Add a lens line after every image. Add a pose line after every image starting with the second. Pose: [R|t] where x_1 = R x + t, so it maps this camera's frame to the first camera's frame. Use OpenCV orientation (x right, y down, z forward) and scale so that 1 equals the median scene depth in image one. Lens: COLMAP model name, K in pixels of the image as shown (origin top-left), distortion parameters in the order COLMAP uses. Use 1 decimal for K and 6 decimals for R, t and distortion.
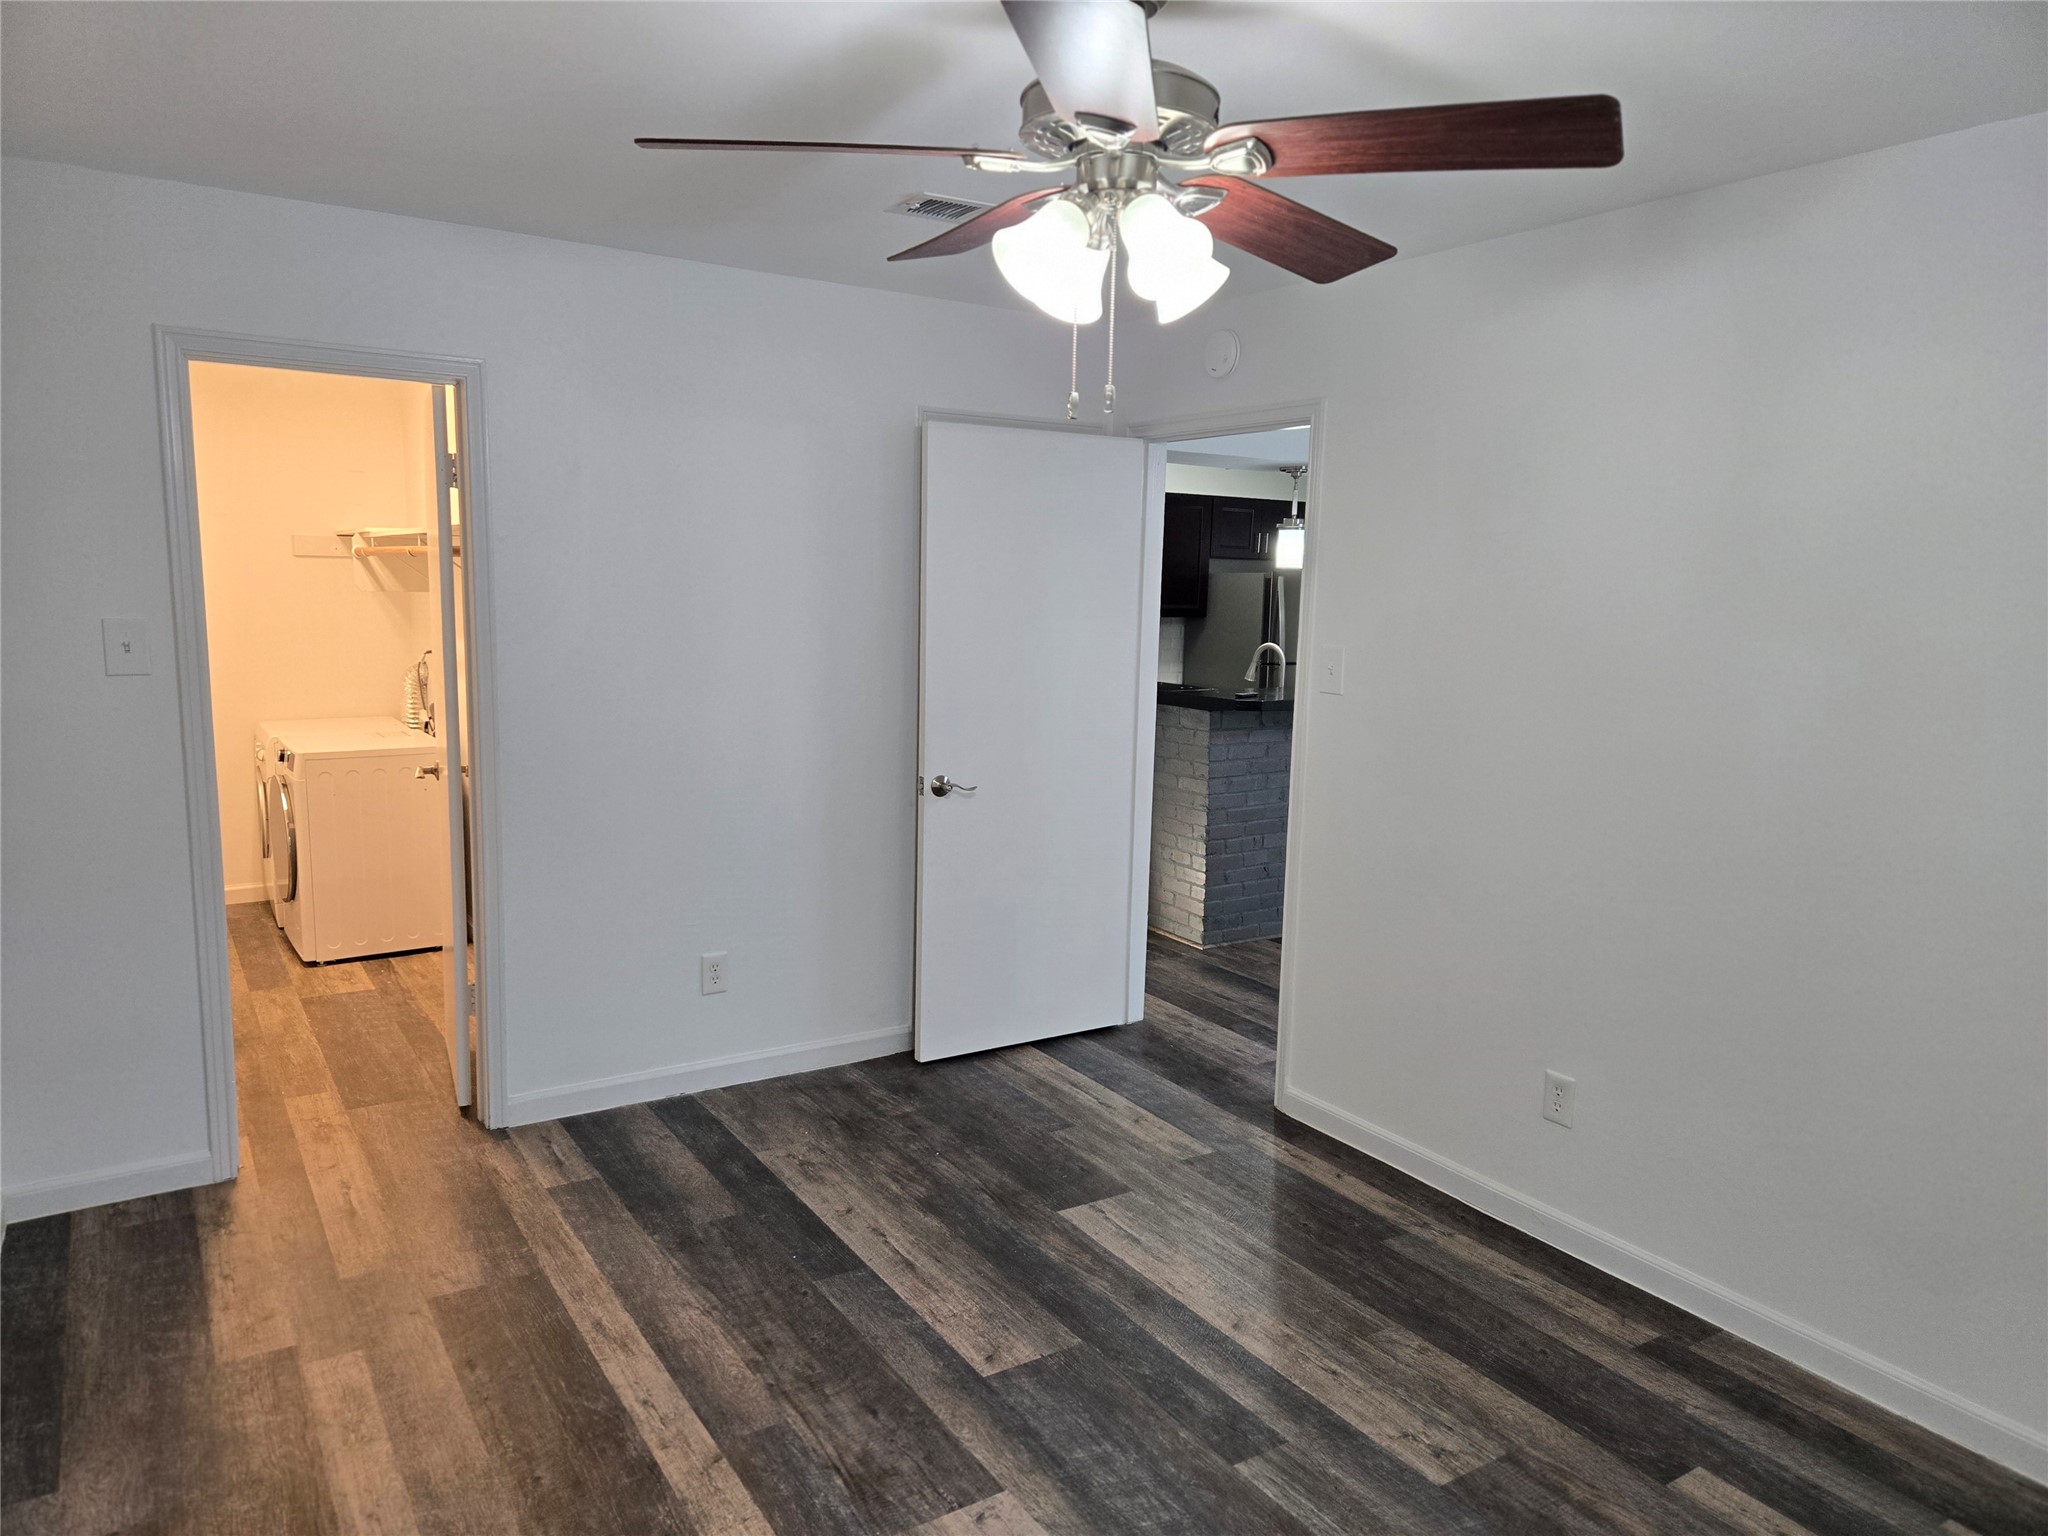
lens RADIAL K [[1350.1, 0, 987.1], [0, 1350.1, 768.4], [0, 0, 1]] dist [0.071980, -0.054438]
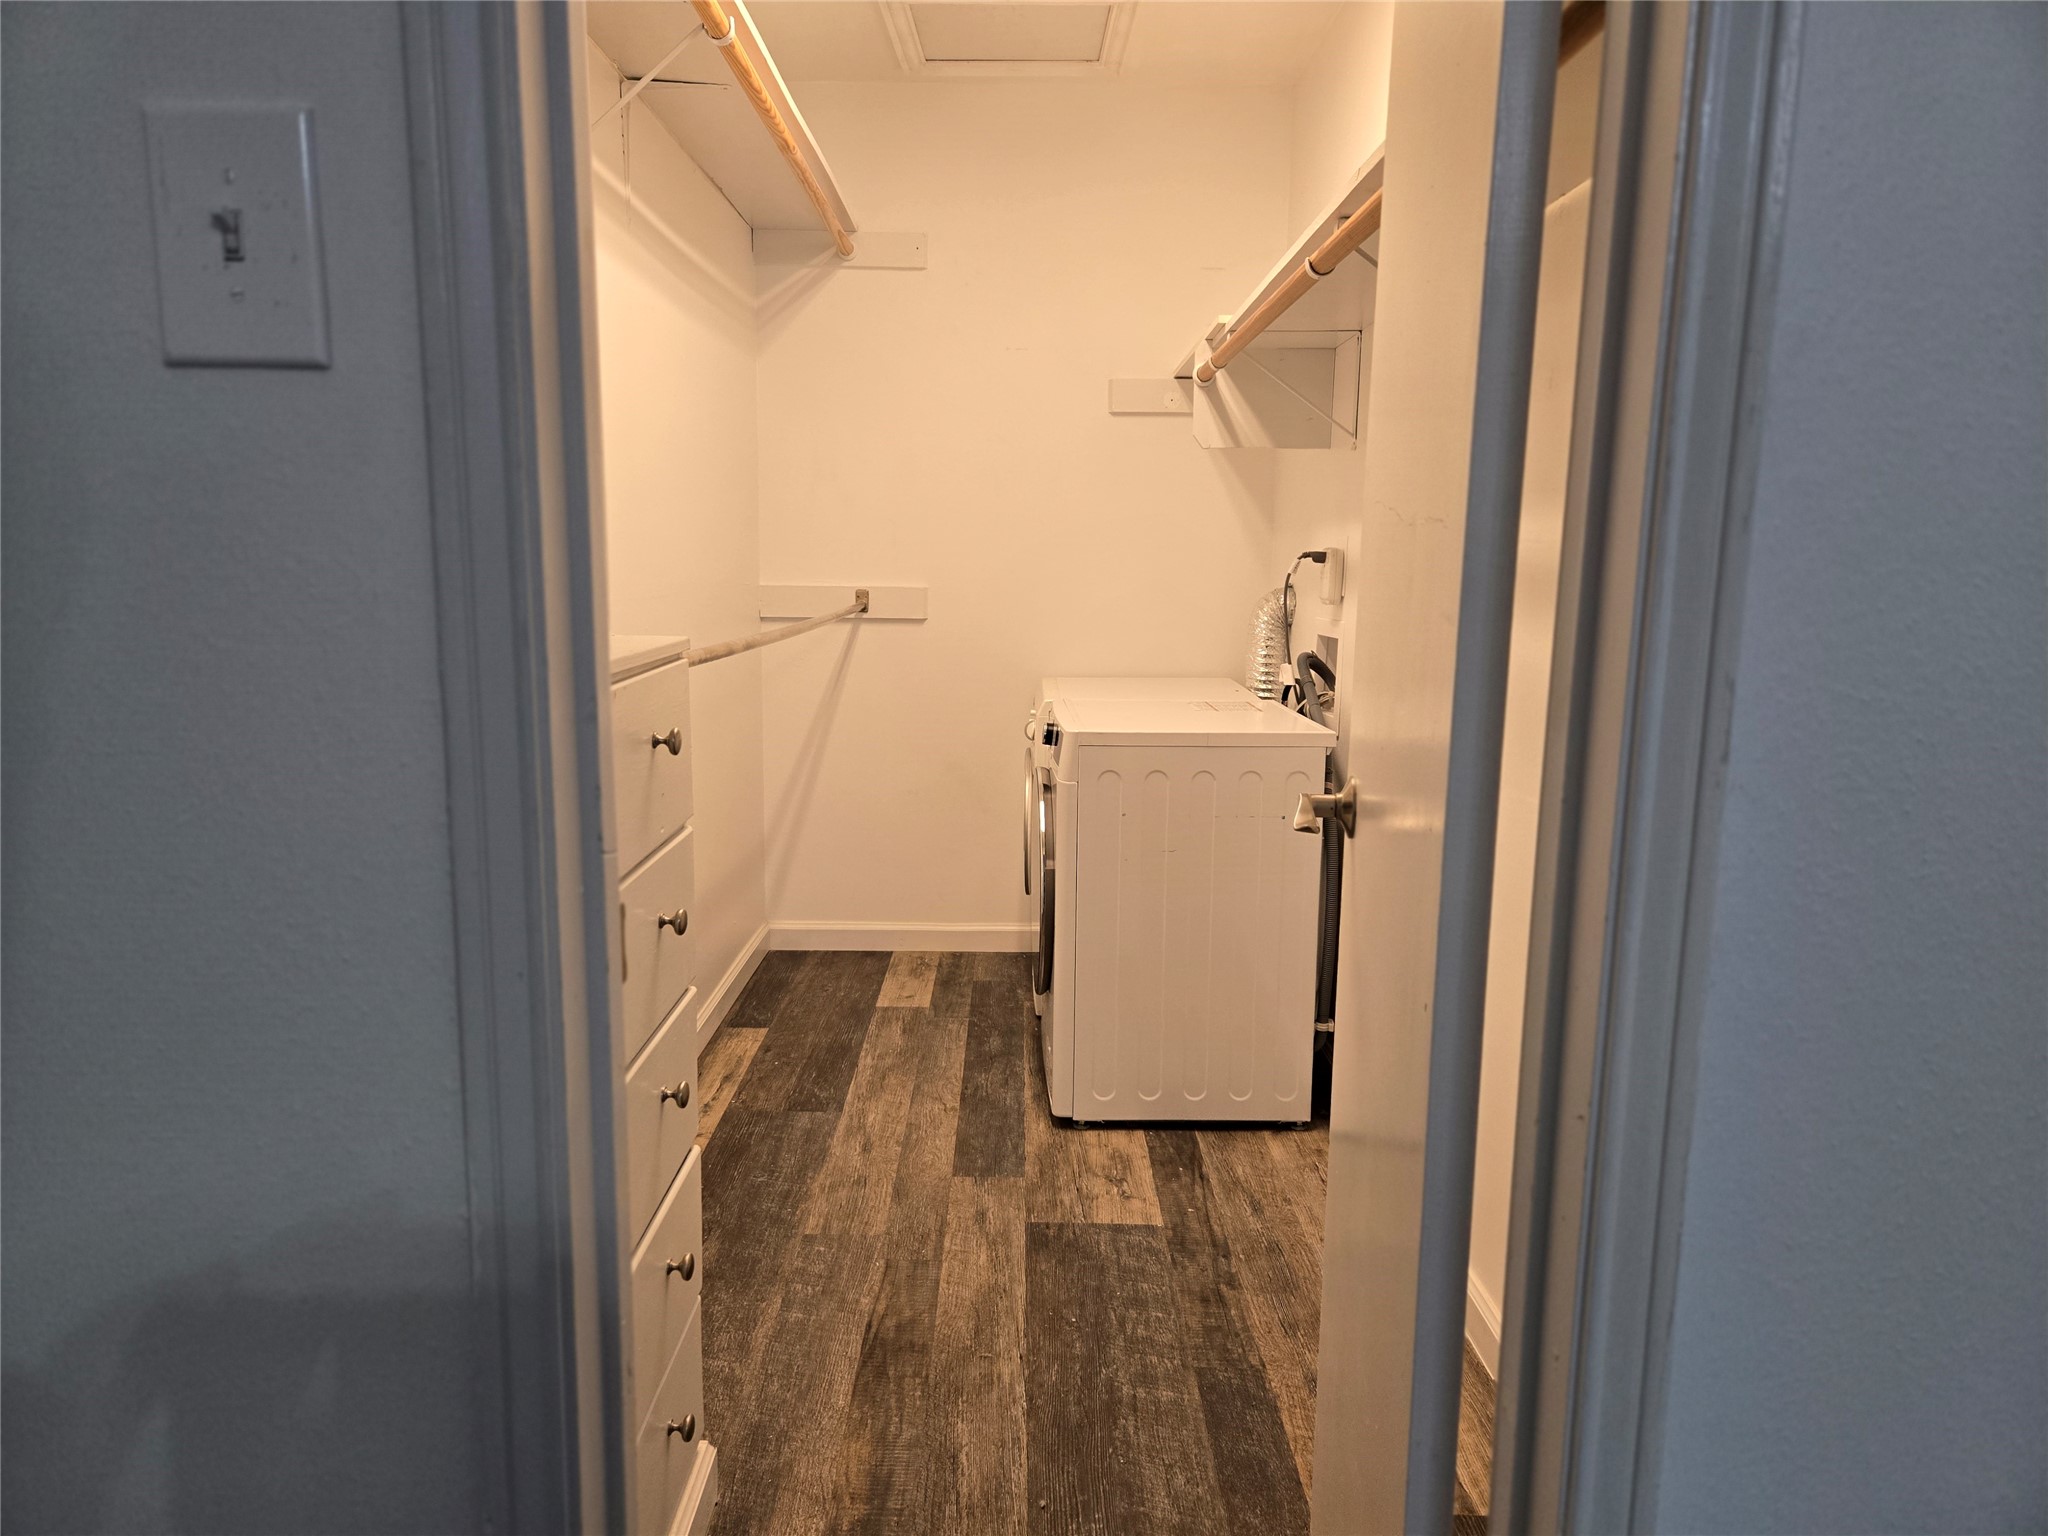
lens RADIAL K [[1368.9, 0, 1028.9], [0, 1368.9, 769.1], [0, 0, 1]] dist [0.071310, -0.058789]
pose [[0.849825, 0.076425, -0.521495, -0.236637], [-0.073039, 0.996961, 0.027081, -0.009700], [0.521980, 0.015076, 0.852825, 0.536578]]
